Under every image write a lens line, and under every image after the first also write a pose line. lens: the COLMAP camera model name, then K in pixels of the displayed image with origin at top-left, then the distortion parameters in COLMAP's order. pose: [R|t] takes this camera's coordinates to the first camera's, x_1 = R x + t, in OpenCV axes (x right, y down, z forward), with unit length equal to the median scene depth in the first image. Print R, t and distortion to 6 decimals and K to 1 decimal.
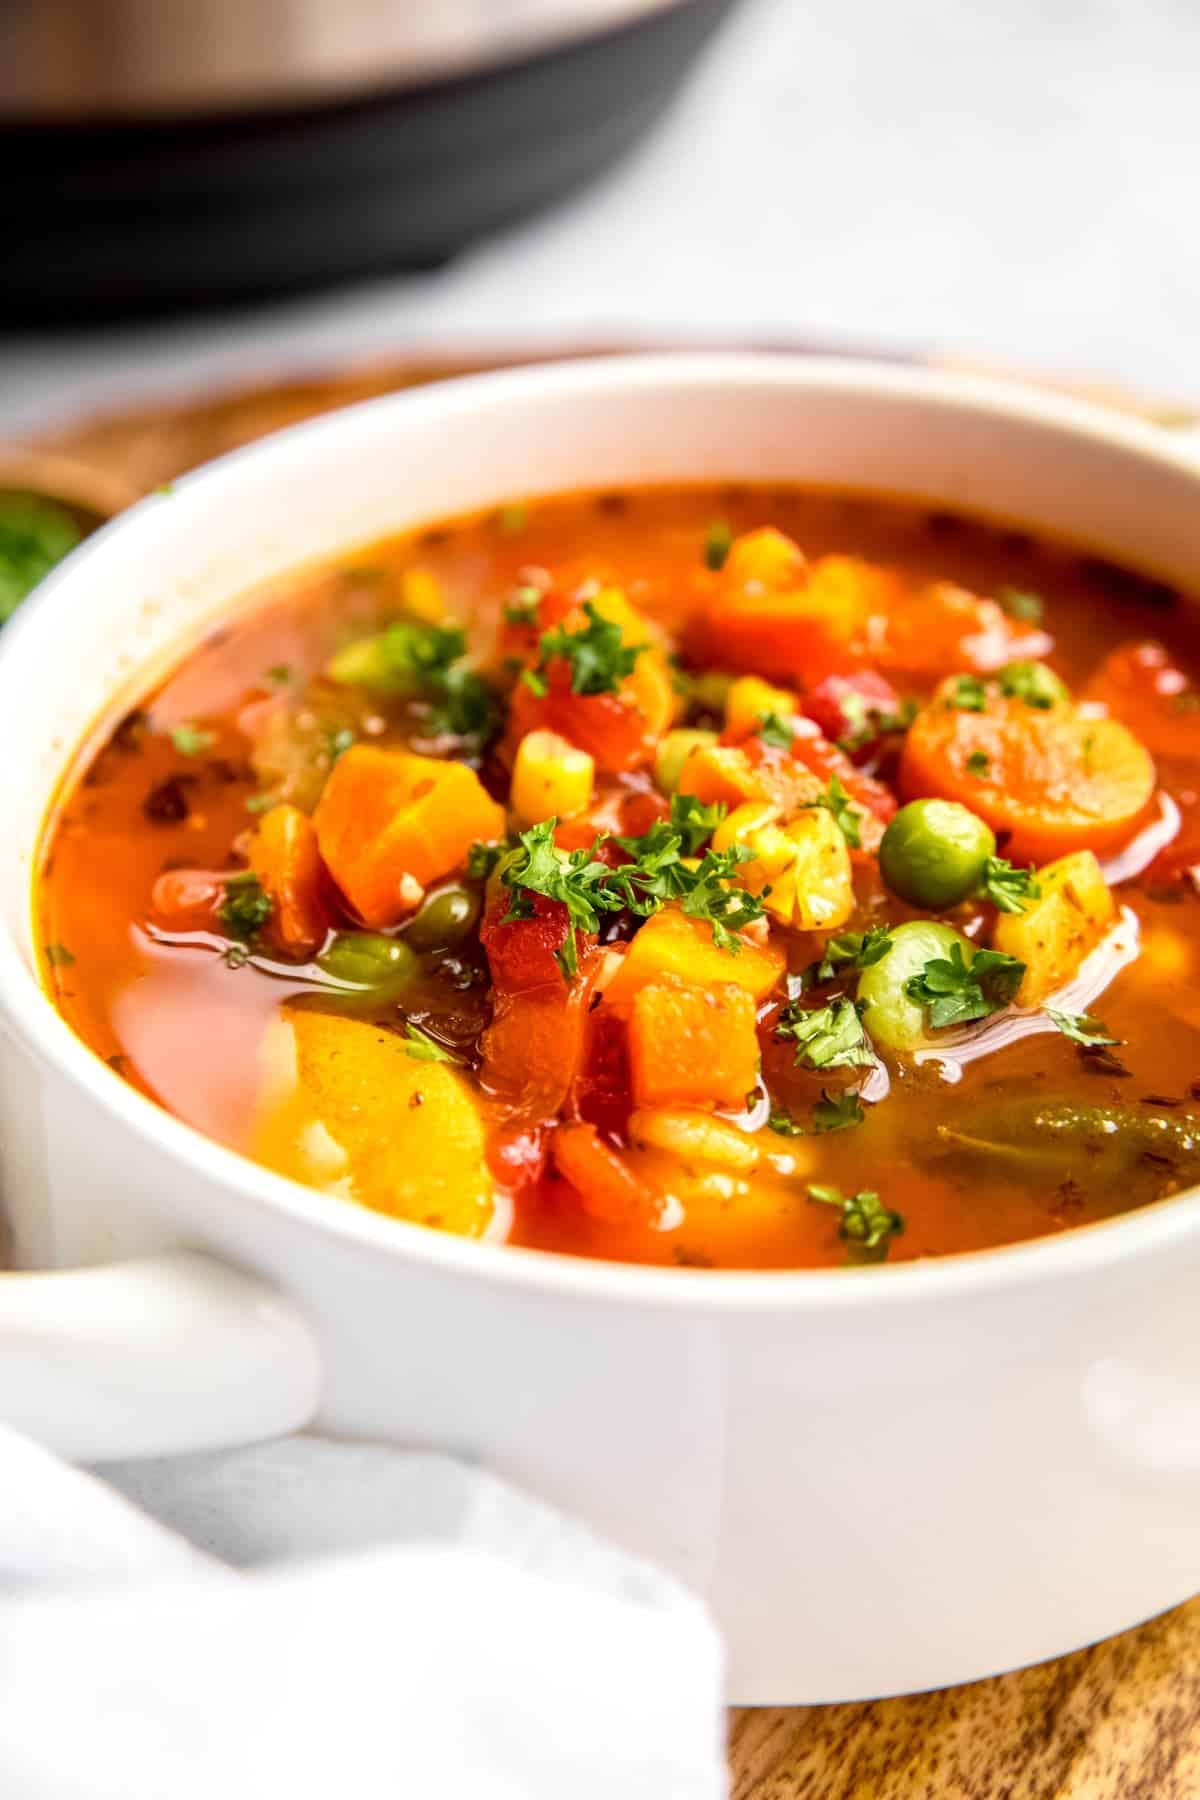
lens RADIAL K [[2853.8, 0, 616.1], [0, 2853.8, 893.8], [0, 0, 1]] dist [0.017062, 0.000000]
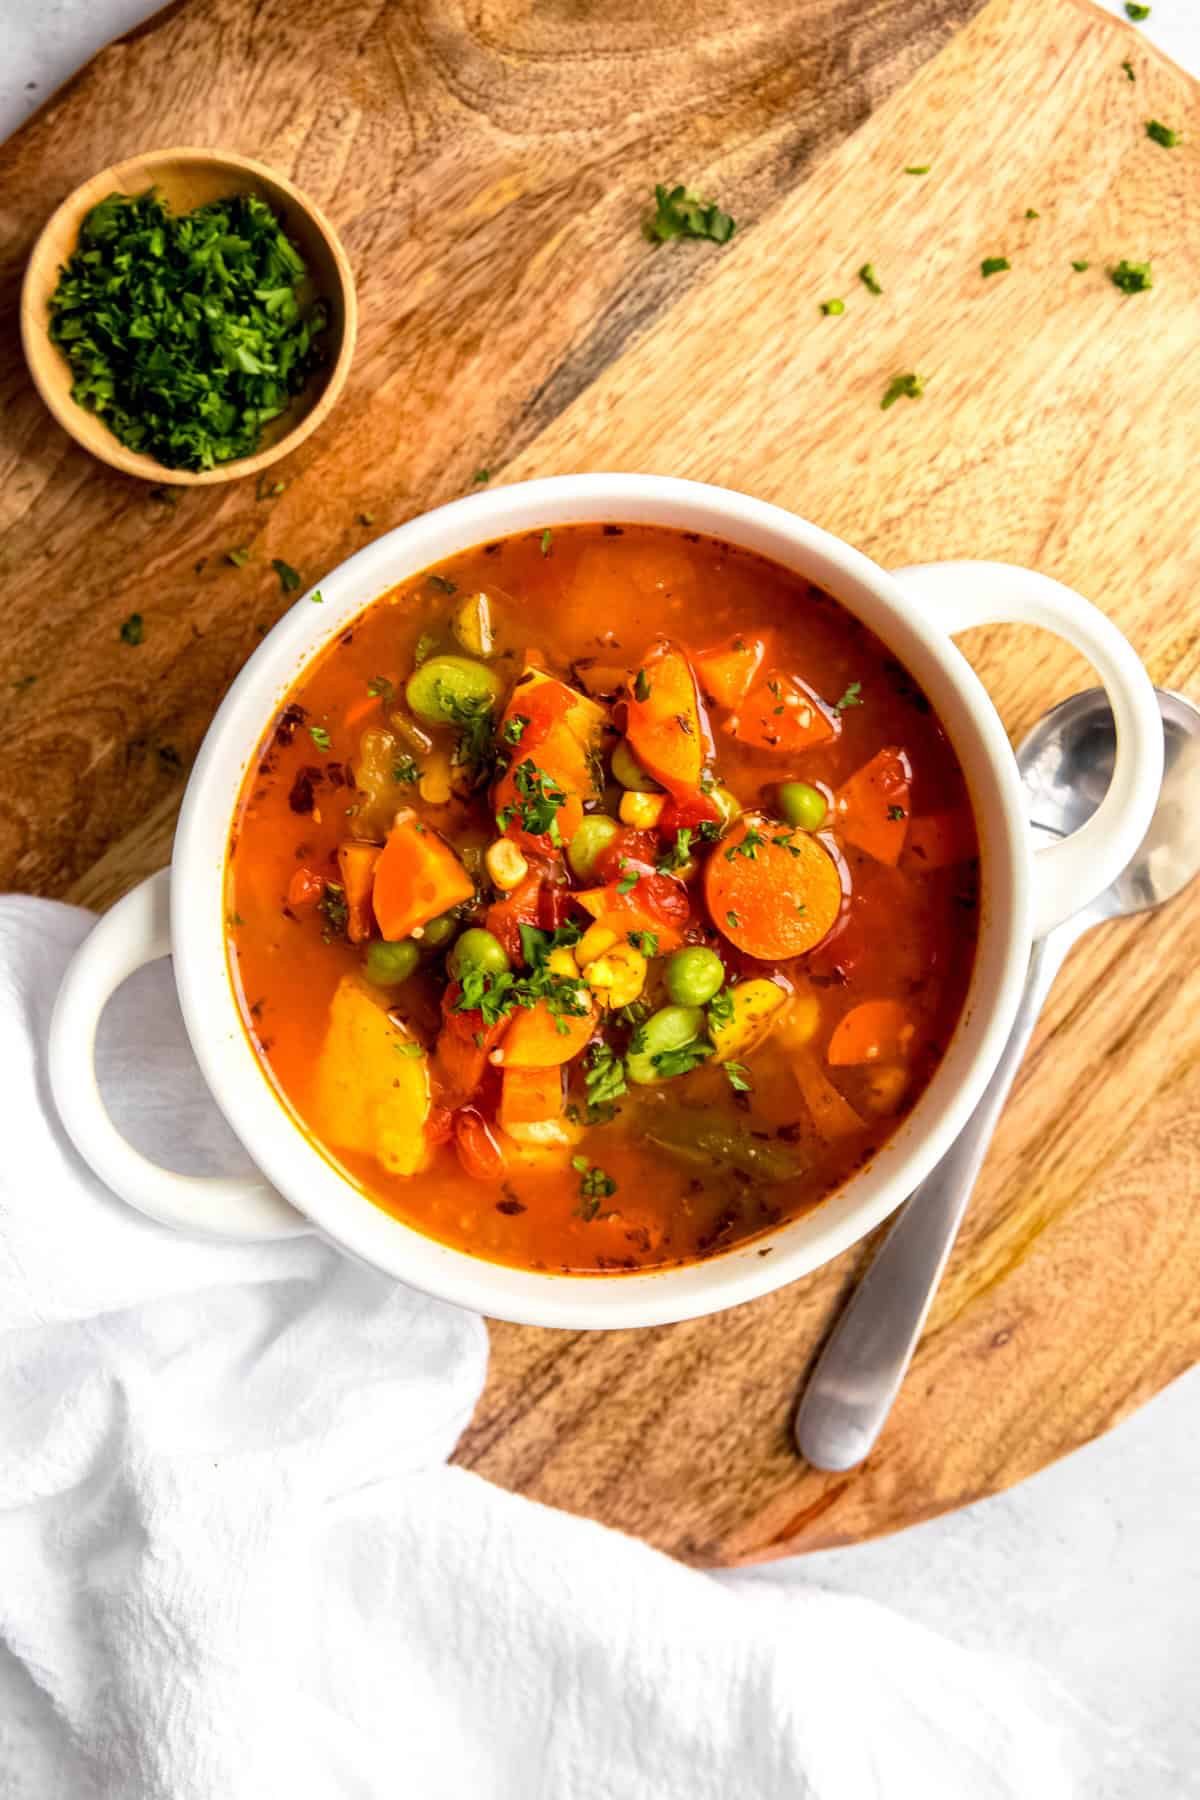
lens RADIAL K [[2541.1, 0, 590.4], [0, 2541.1, 914.5], [0, 0, 1]] dist [-0.029565, 0.000000]
pose [[0.977842, 0.208678, -0.016684, 0.069625], [-0.112684, 0.591837, 0.798142, -1.437194], [0.176429, -0.778577, 0.602238, 0.012075]]
